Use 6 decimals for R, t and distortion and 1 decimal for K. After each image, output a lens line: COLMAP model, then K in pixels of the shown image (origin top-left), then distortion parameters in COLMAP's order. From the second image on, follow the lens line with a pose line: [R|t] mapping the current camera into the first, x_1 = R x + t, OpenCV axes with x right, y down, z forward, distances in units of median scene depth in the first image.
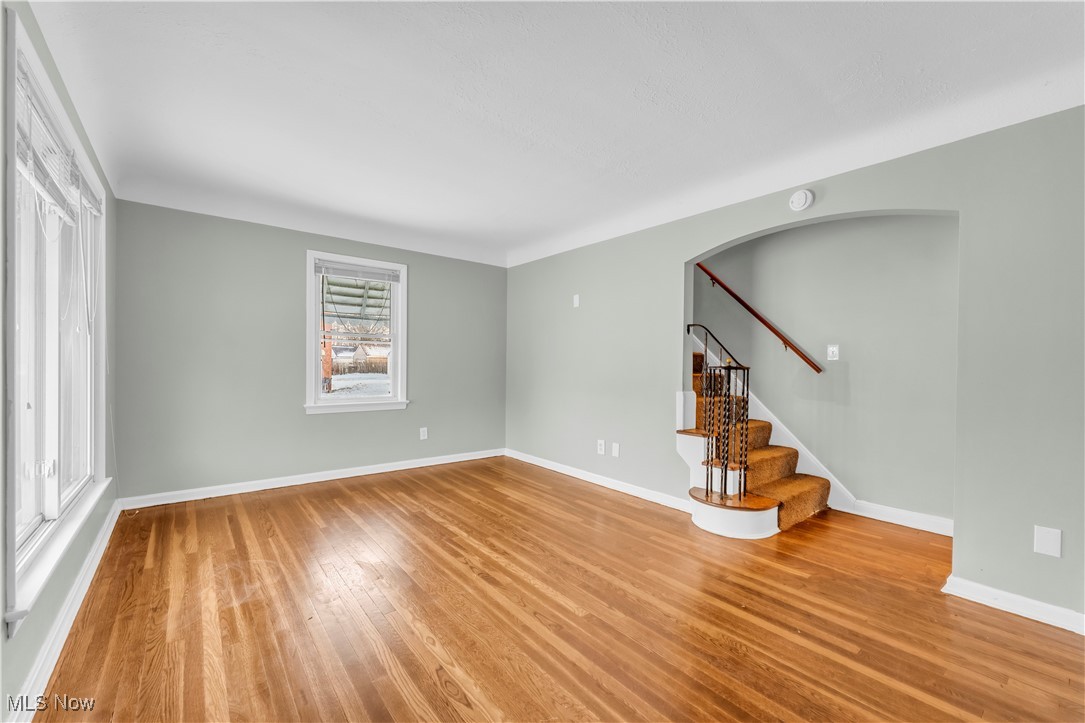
lens RADIAL K [[440.7, 0, 538.7], [0, 440.7, 365.2], [0, 0, 1]] dist [0.000171, 0.000039]
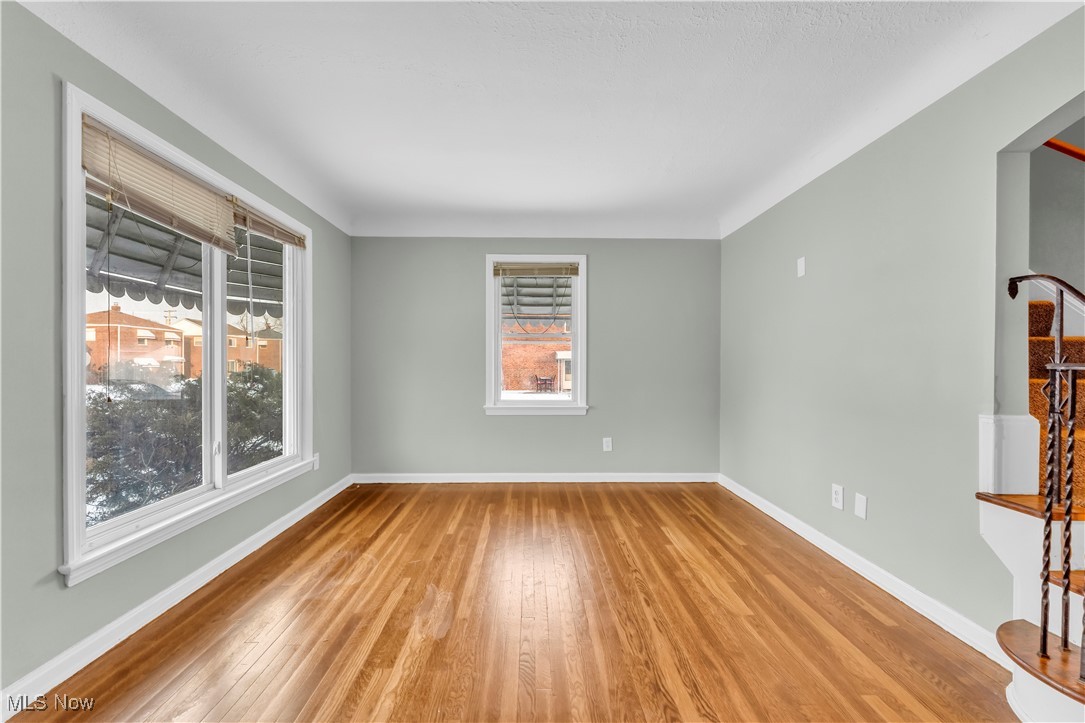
lens RADIAL K [[440.7, 0, 537.7], [0, 440.7, 365.9], [0, 0, 1]] dist [0.000171, 0.000039]
pose [[0.792547, -0.007873, -0.609760, 0.222216], [0.005816, 0.999969, -0.005352, 0.004473], [0.609783, 0.000695, 0.792568, 0.300262]]
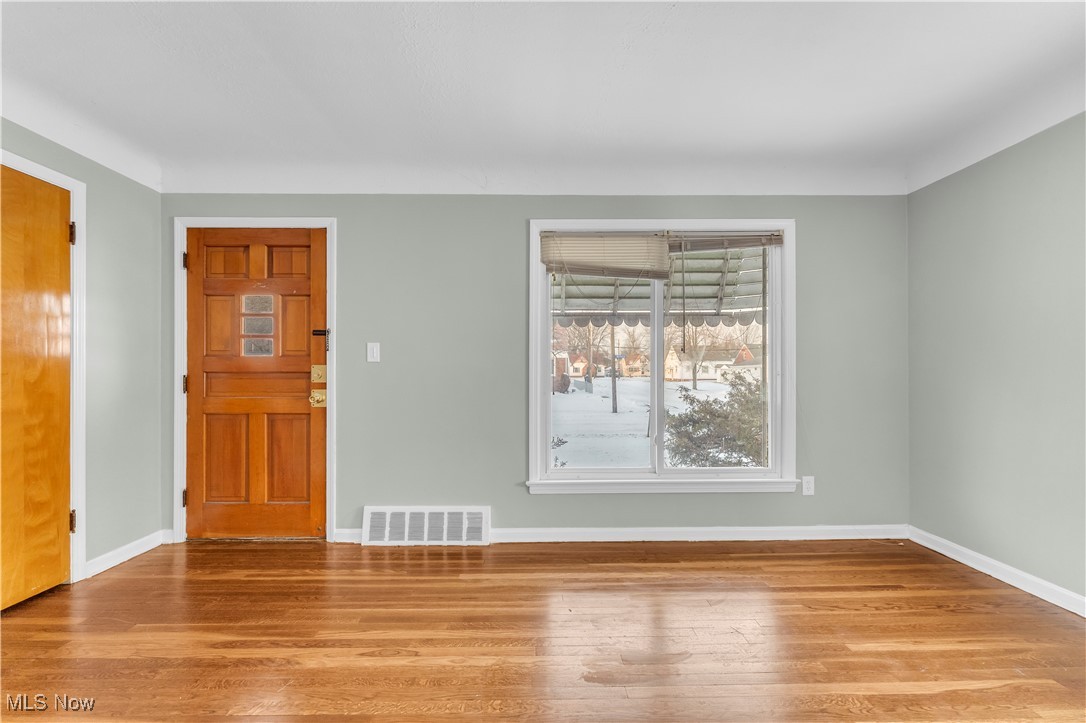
lens RADIAL K [[441.1, 0, 538.5], [0, 441.1, 367.1], [0, 0, 1]] dist [0.000171, 0.000039]
pose [[-0.613938, -0.019748, -0.789108, 0.213392], [-0.009863, 0.999801, -0.017347, 0.002561], [0.789293, -0.002867, -0.614010, 0.887643]]
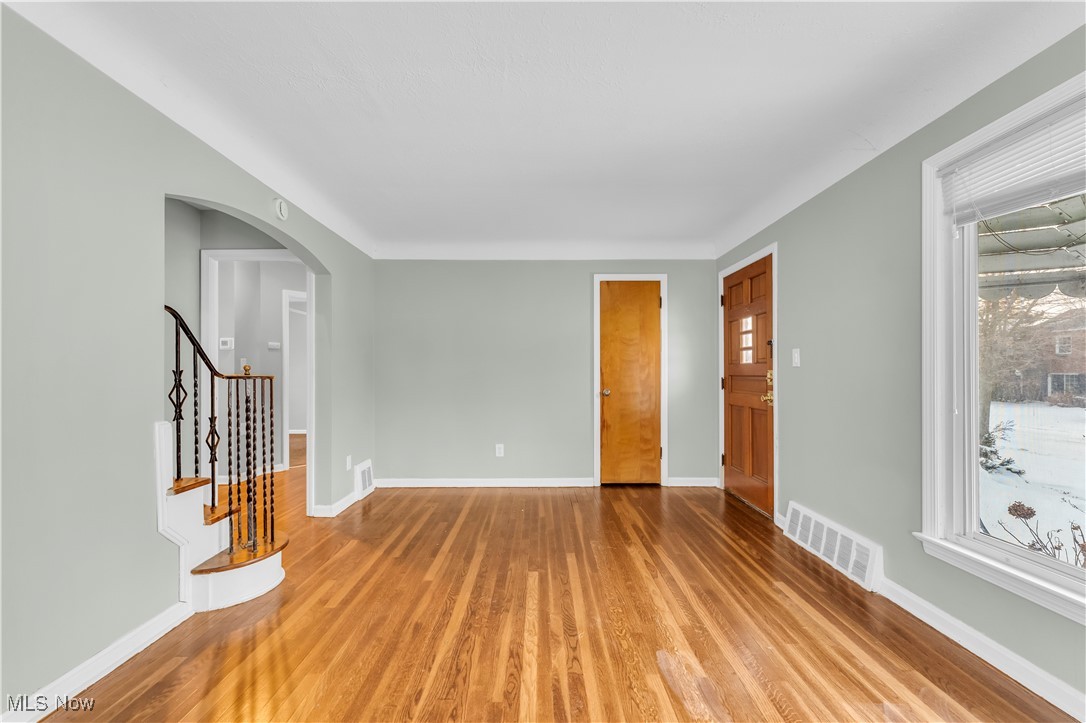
lens RADIAL K [[441.1, 0, 539.1], [0, 441.1, 367.1], [0, 0, 1]] dist [0.000171, 0.000039]
pose [[-0.781302, -0.004356, 0.624138, -0.400293], [-0.007812, 0.999966, -0.002800, -0.011683], [-0.624105, -0.007064, -0.781309, 1.139431]]
